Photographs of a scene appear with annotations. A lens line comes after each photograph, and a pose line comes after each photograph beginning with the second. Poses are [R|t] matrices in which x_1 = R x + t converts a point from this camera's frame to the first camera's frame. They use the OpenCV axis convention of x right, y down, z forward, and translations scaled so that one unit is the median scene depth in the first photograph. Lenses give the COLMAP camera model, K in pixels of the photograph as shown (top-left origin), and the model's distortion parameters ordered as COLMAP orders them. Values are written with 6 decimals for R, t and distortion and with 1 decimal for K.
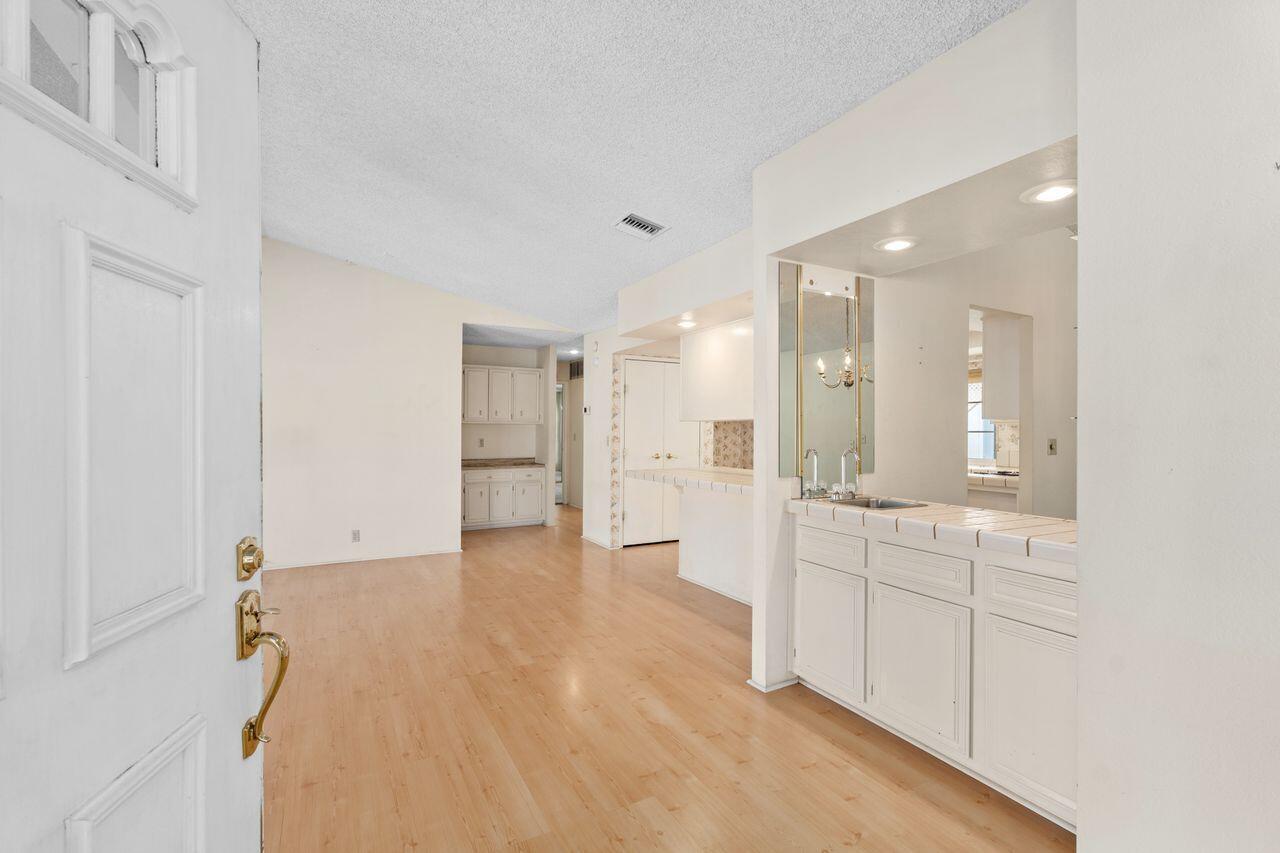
lens RADIAL K [[572.6, 0, 638.9], [0, 572.6, 449.1], [0, 0, 1]] dist [-0.001441, -0.000086]
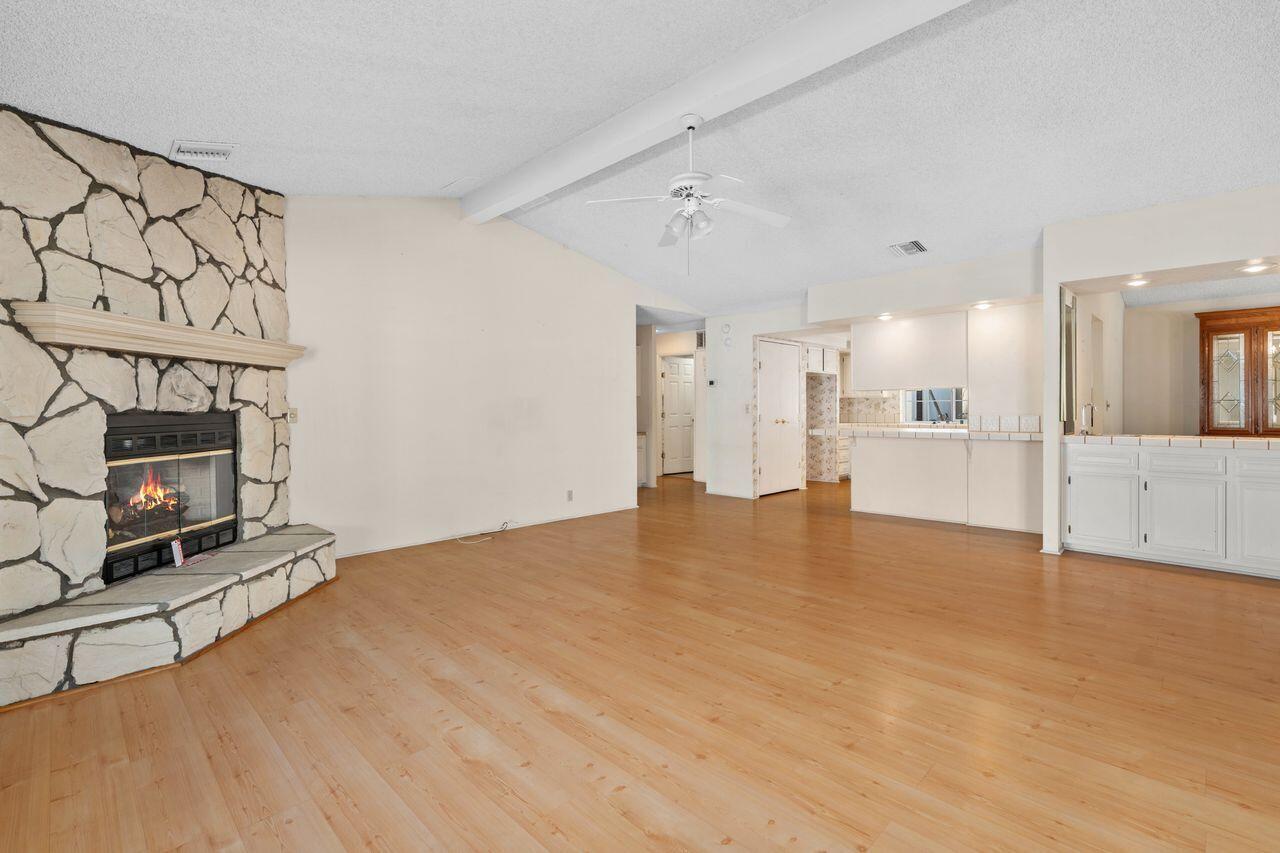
lens RADIAL K [[576.3, 0, 640.0], [0, 576.3, 426.5], [0, 0, 1]] dist [-0.001928, -0.000209]
pose [[0.953988, -0.016989, 0.299363, -0.632699], [0.022710, 0.999620, -0.015641, 0.037222], [-0.298983, 0.021720, 0.954011, -0.078646]]
